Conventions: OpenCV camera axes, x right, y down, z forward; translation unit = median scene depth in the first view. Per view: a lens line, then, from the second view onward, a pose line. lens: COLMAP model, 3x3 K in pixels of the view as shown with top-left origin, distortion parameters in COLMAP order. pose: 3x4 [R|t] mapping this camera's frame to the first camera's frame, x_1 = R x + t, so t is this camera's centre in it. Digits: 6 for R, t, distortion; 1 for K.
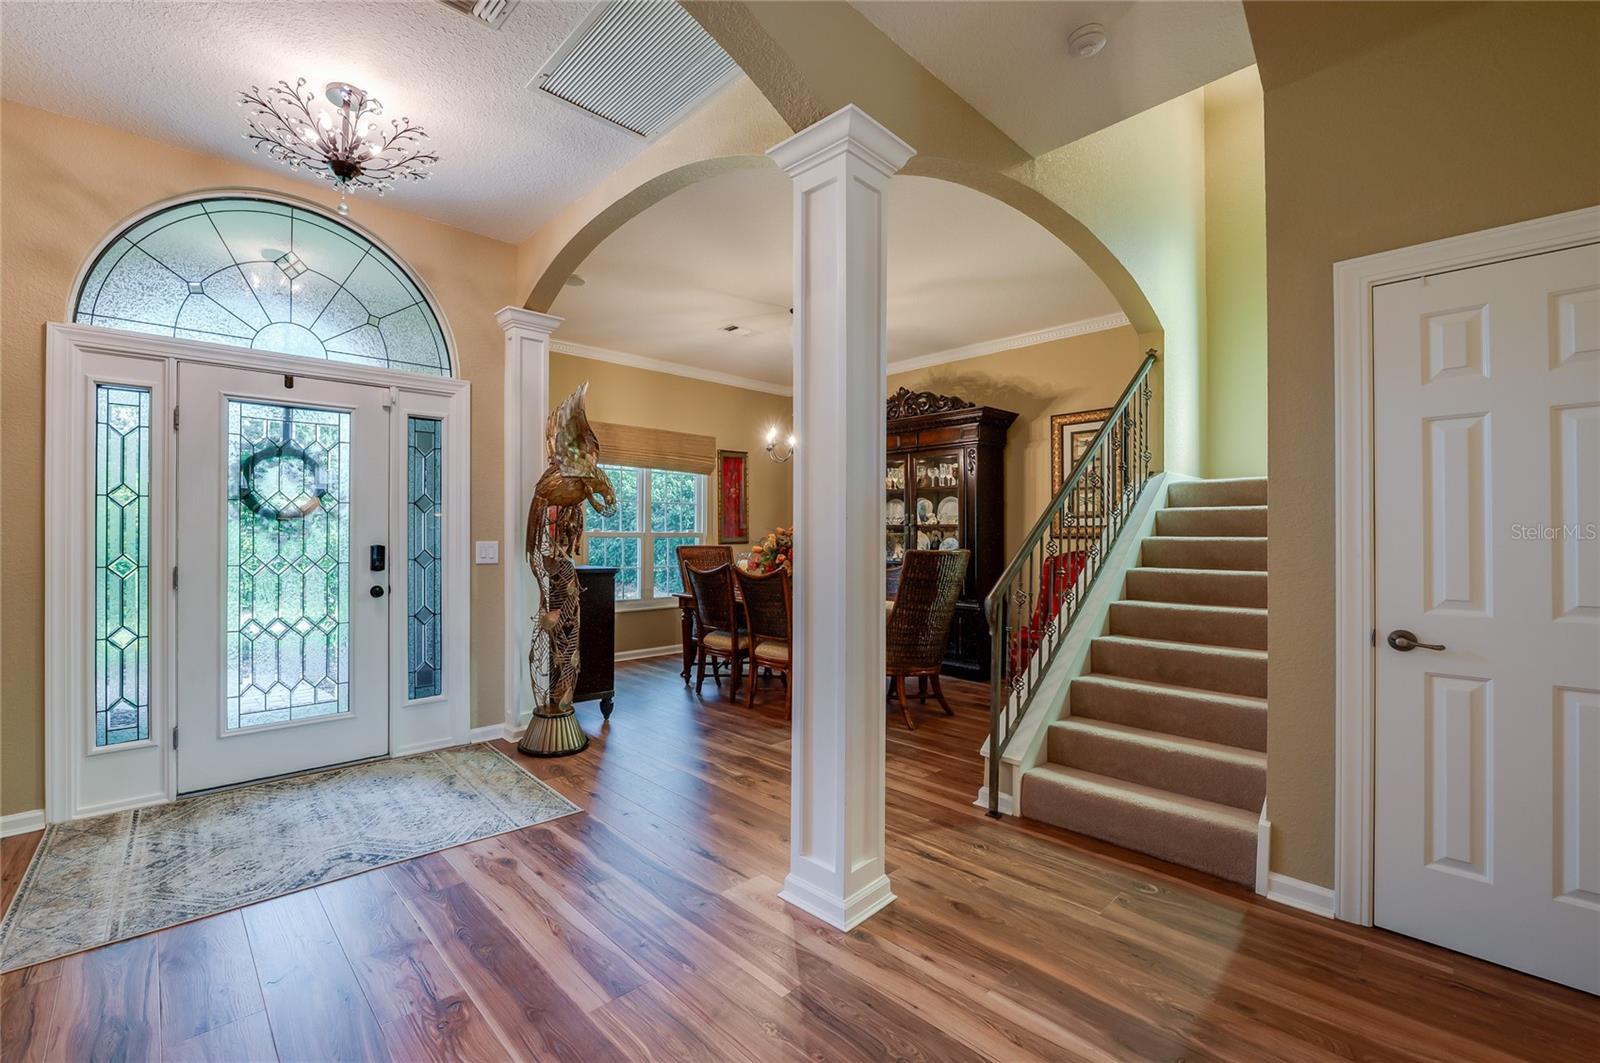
lens RADIAL K [[657.1, 0, 723.2], [0, 657.1, 539.3], [0, 0, 1]] dist [-0.003219, -0.000192]
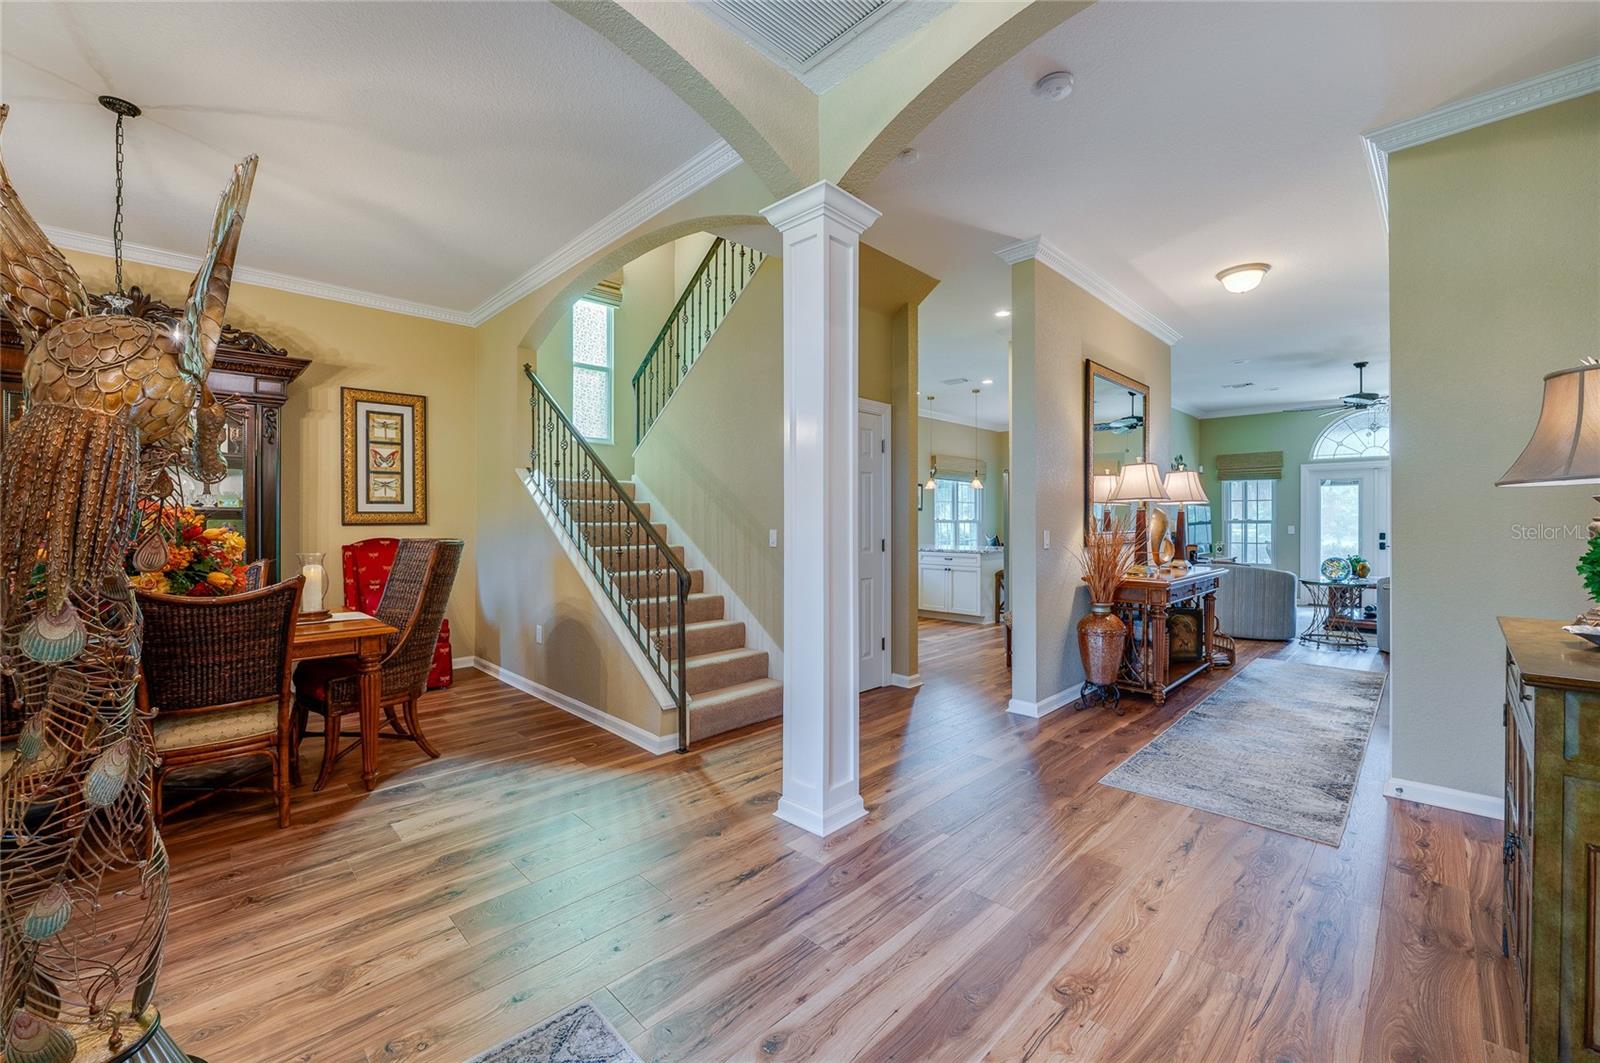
lens RADIAL K [[648.6, 0, 800.0], [0, 648.6, 531.5], [0, 0, 1]] dist [-0.006298, -0.000315]
pose [[-0.057020, -0.018484, 0.998202, -0.417245], [0.007365, 0.999794, 0.018935, -0.005449], [-0.998346, 0.008431, -0.056872, 0.444227]]
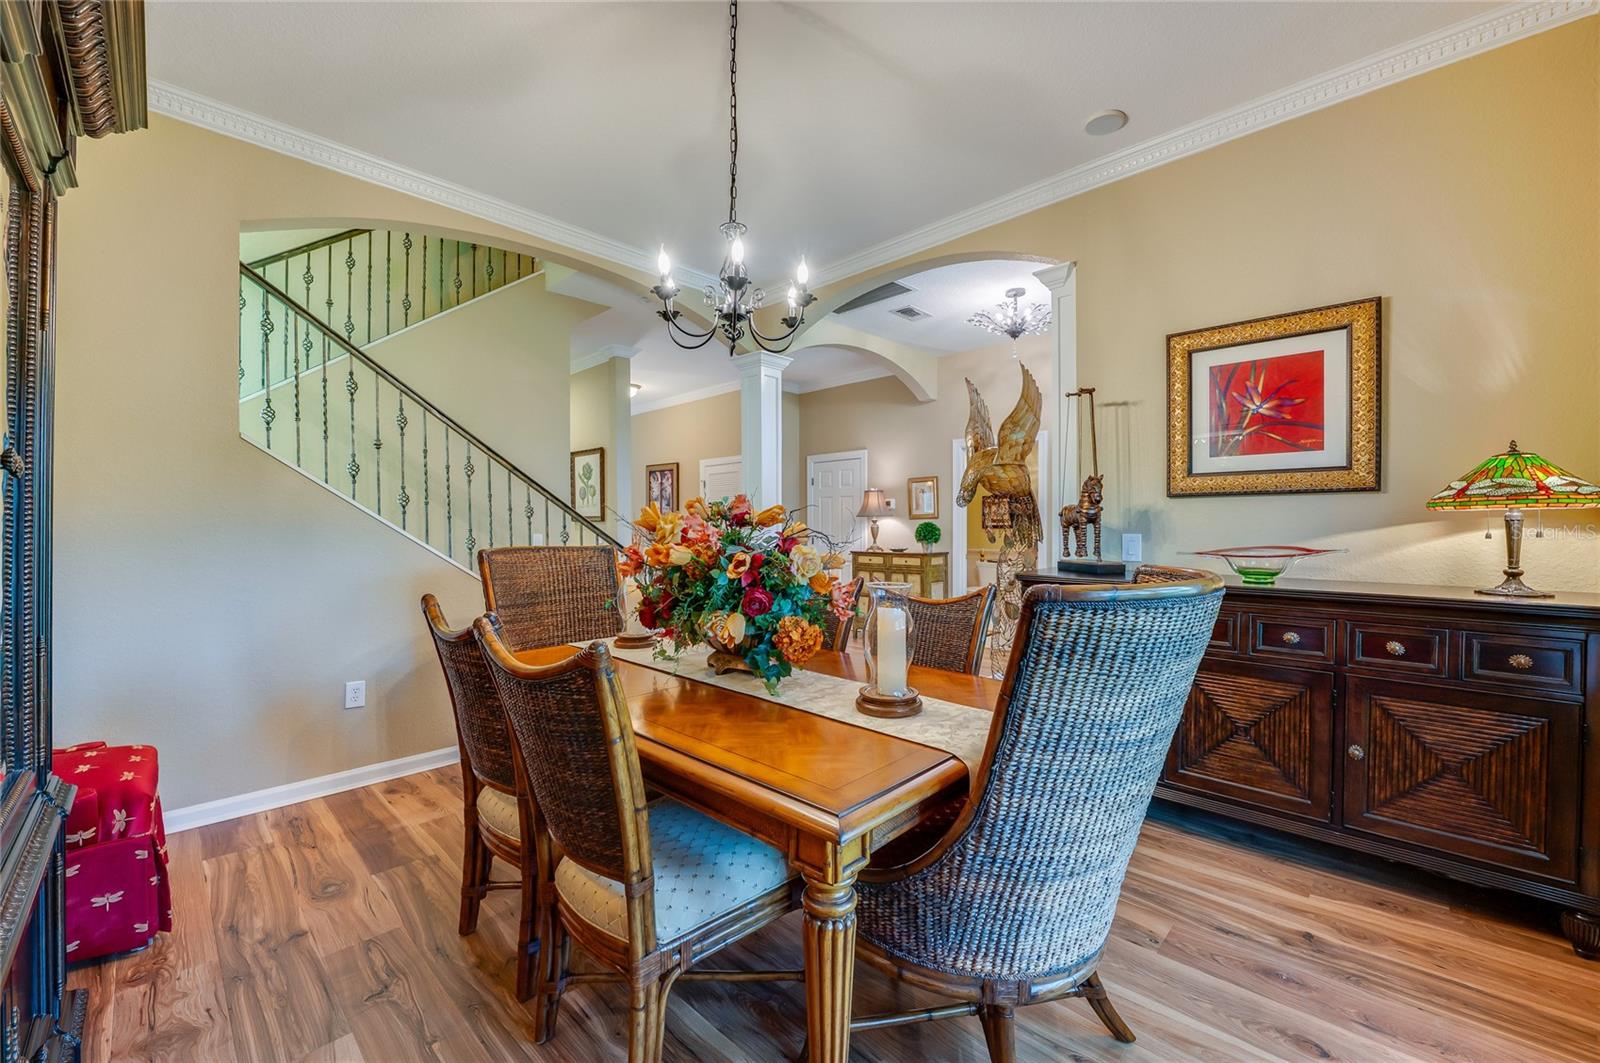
lens RADIAL K [[627.0, 0, 783.1], [0, 627.0, 528.2], [0, 0, 1]] dist [-0.001087, -0.000083]
pose [[-0.997828, -0.004415, -0.065730, 0.106881], [-0.004810, 0.999971, 0.005855, -0.006809], [0.065702, 0.006158, -0.997820, 1.311245]]
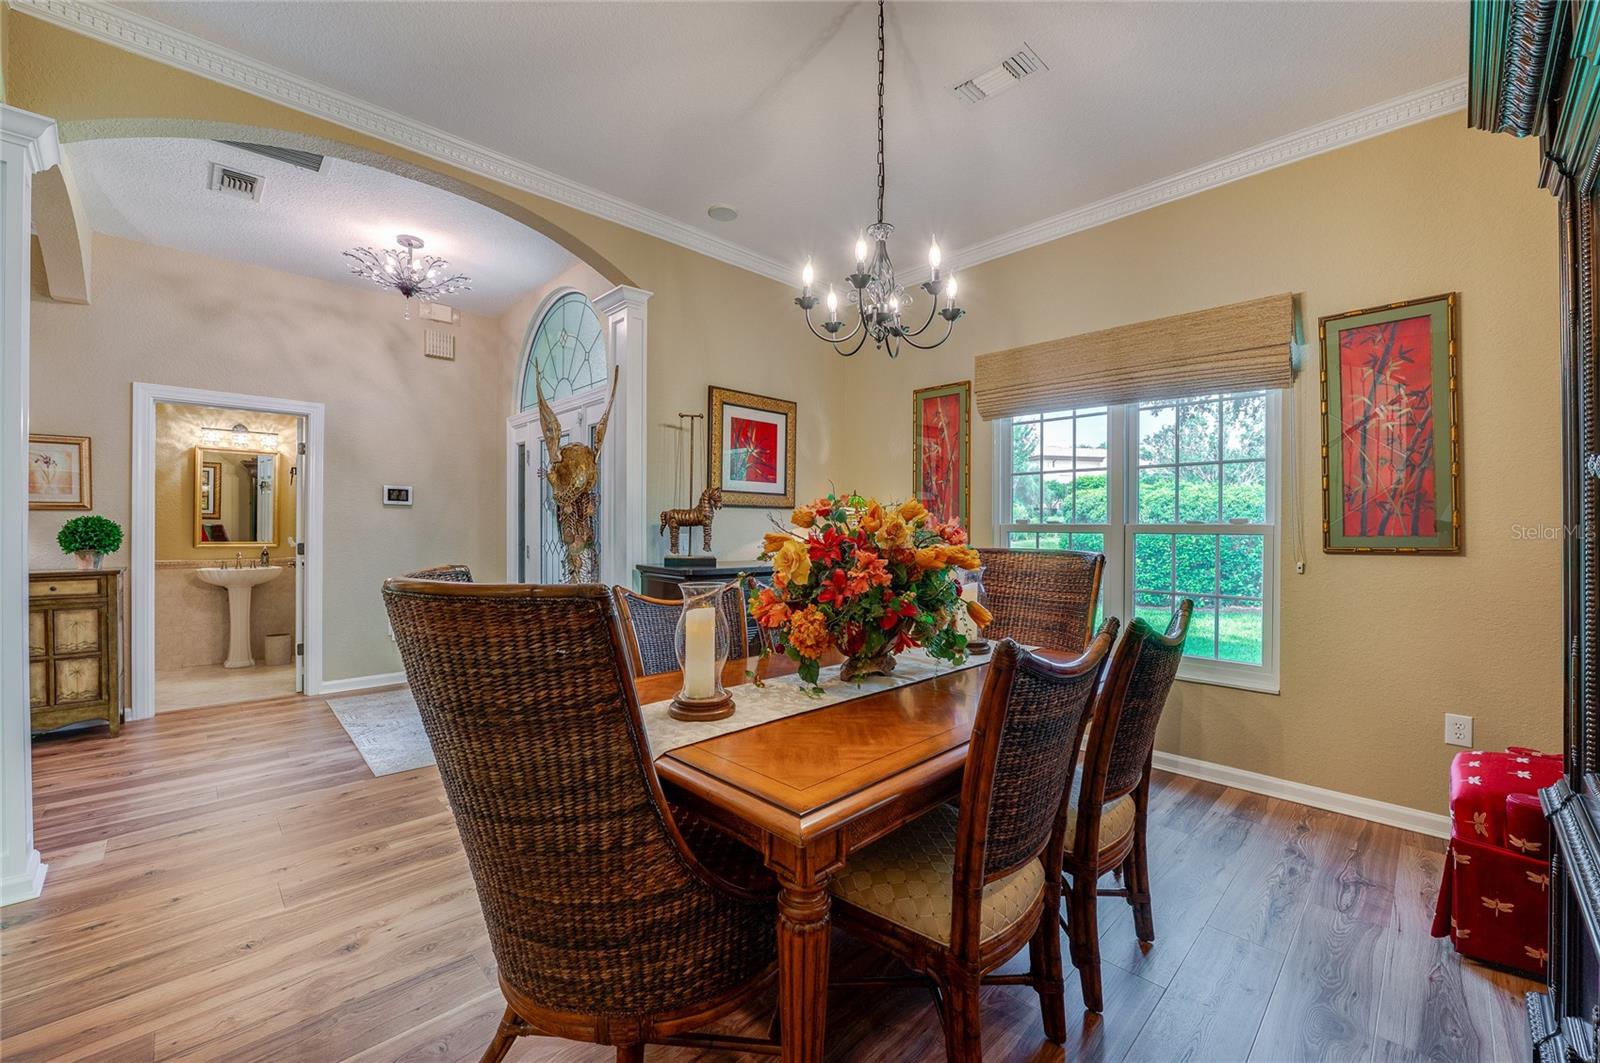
lens RADIAL K [[648.6, 0, 800.0], [0, 648.6, 531.5], [0, 0, 1]] dist [-0.006298, -0.000315]
pose [[0.051063, 0.008538, -0.998659, 0.484370], [-0.009146, 0.999926, 0.008081, -0.009587], [0.998654, 0.008721, 0.051137, 0.877526]]
